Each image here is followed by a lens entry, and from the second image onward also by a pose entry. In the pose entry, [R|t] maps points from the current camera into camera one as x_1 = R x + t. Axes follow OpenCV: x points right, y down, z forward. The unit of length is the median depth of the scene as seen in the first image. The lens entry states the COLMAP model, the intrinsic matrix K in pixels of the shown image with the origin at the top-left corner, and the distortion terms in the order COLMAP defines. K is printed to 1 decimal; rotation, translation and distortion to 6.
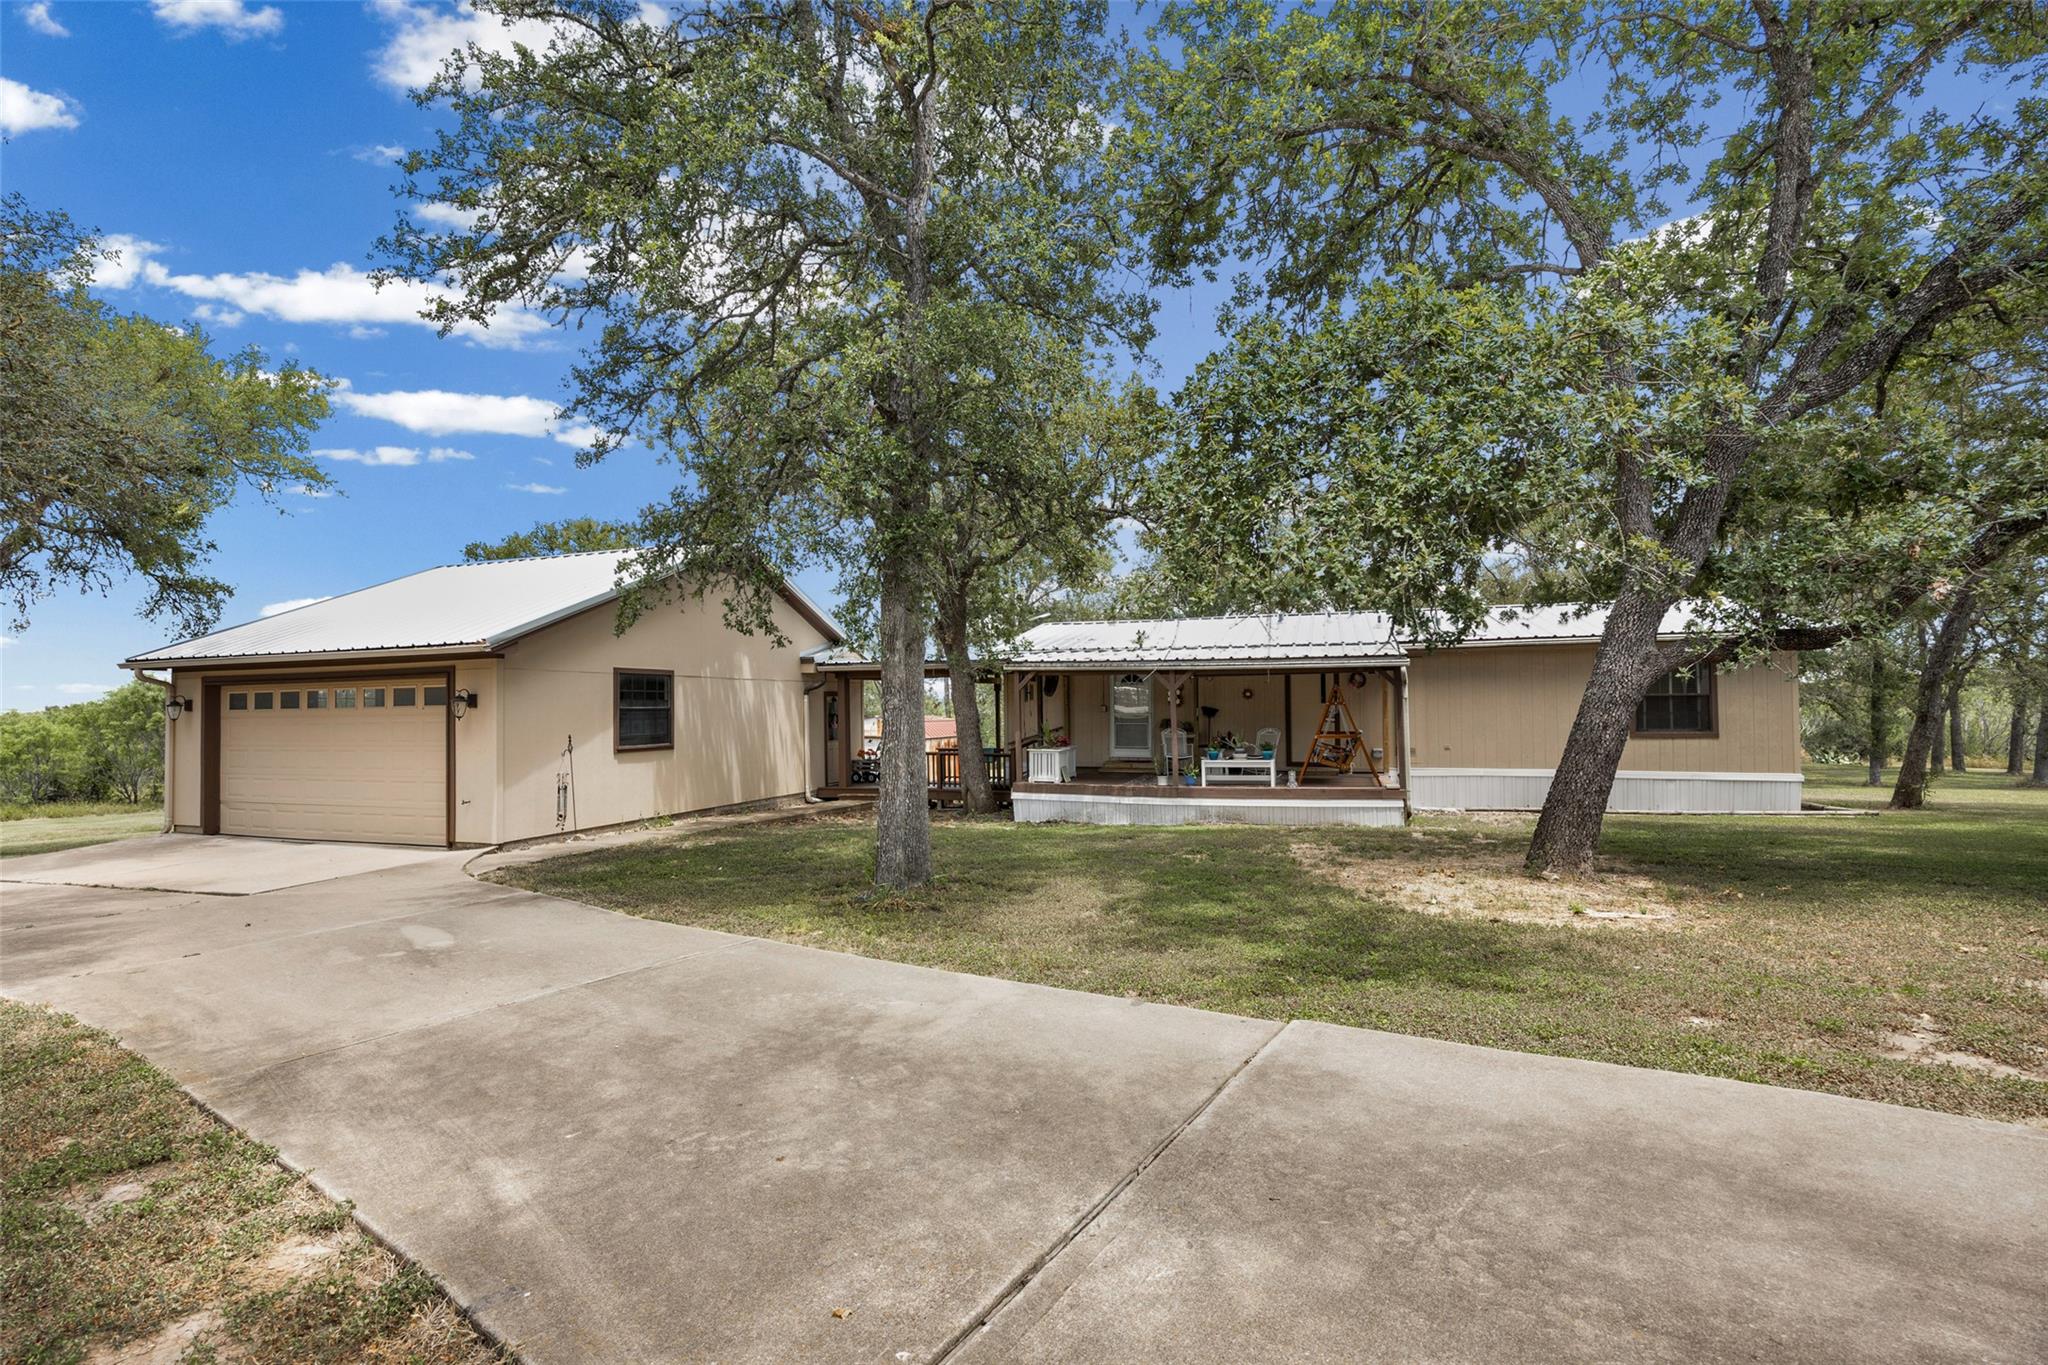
lens RADIAL K [[944.0, 0, 1024.0], [0, 944.0, 682.5], [0, 0, 1]] dist [-0.002424, -0.000142]
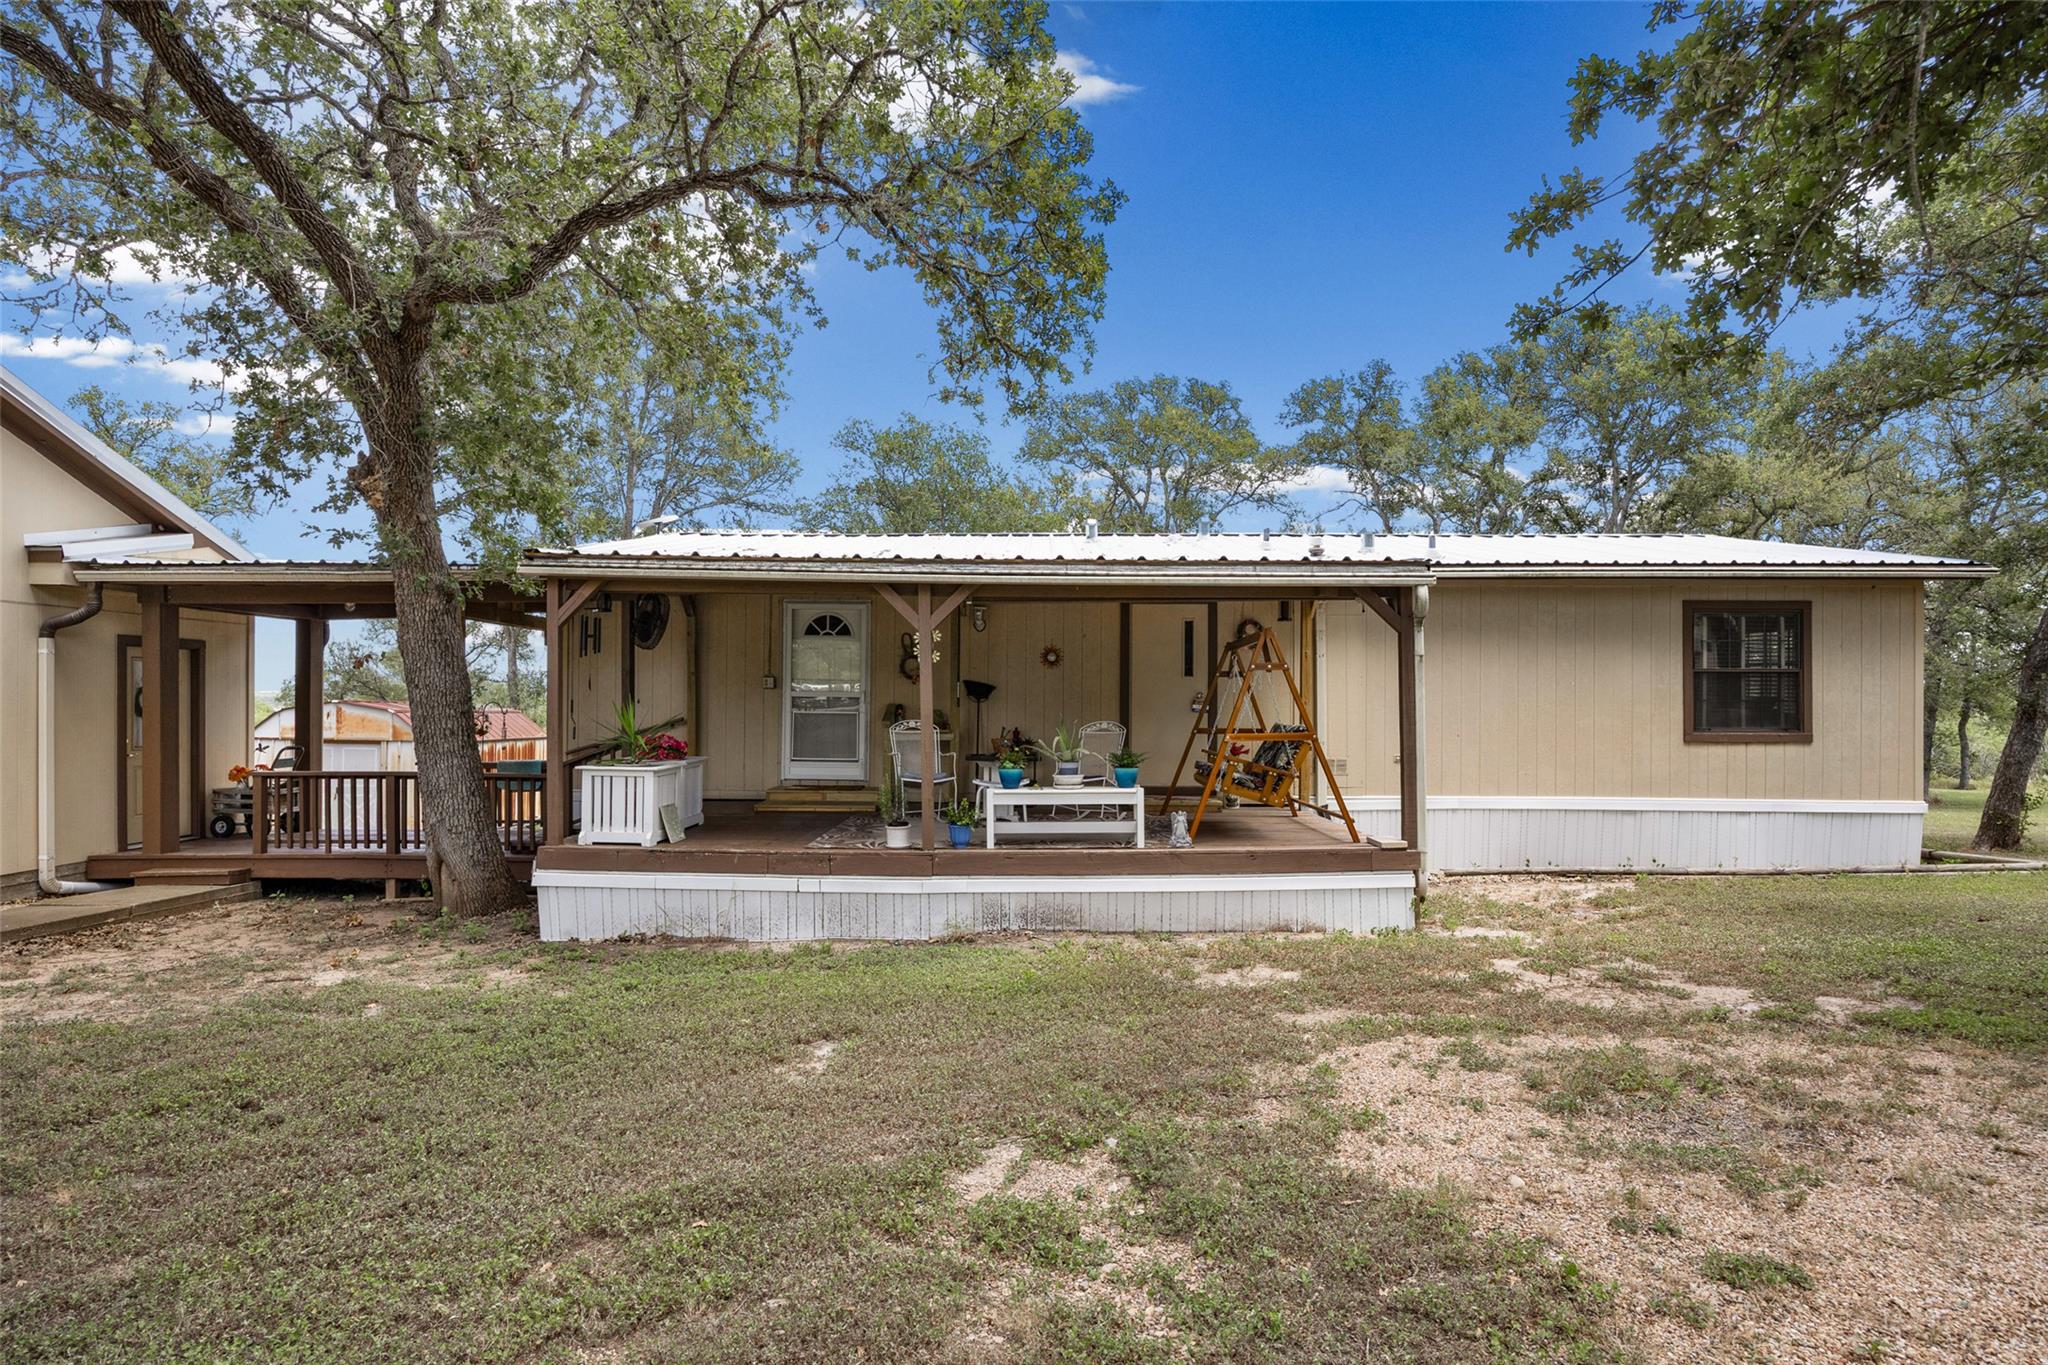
lens RADIAL K [[1093.1, 0, 1024.0], [0, 1093.1, 682.5], [0, 0, 1]] dist [0.003946, 0.000419]
pose [[0.955027, 0.018480, 0.295942, 0.049081], [-0.018521, 0.999825, -0.002664, 0.031401], [-0.295940, -0.002937, 0.955202, 0.478018]]
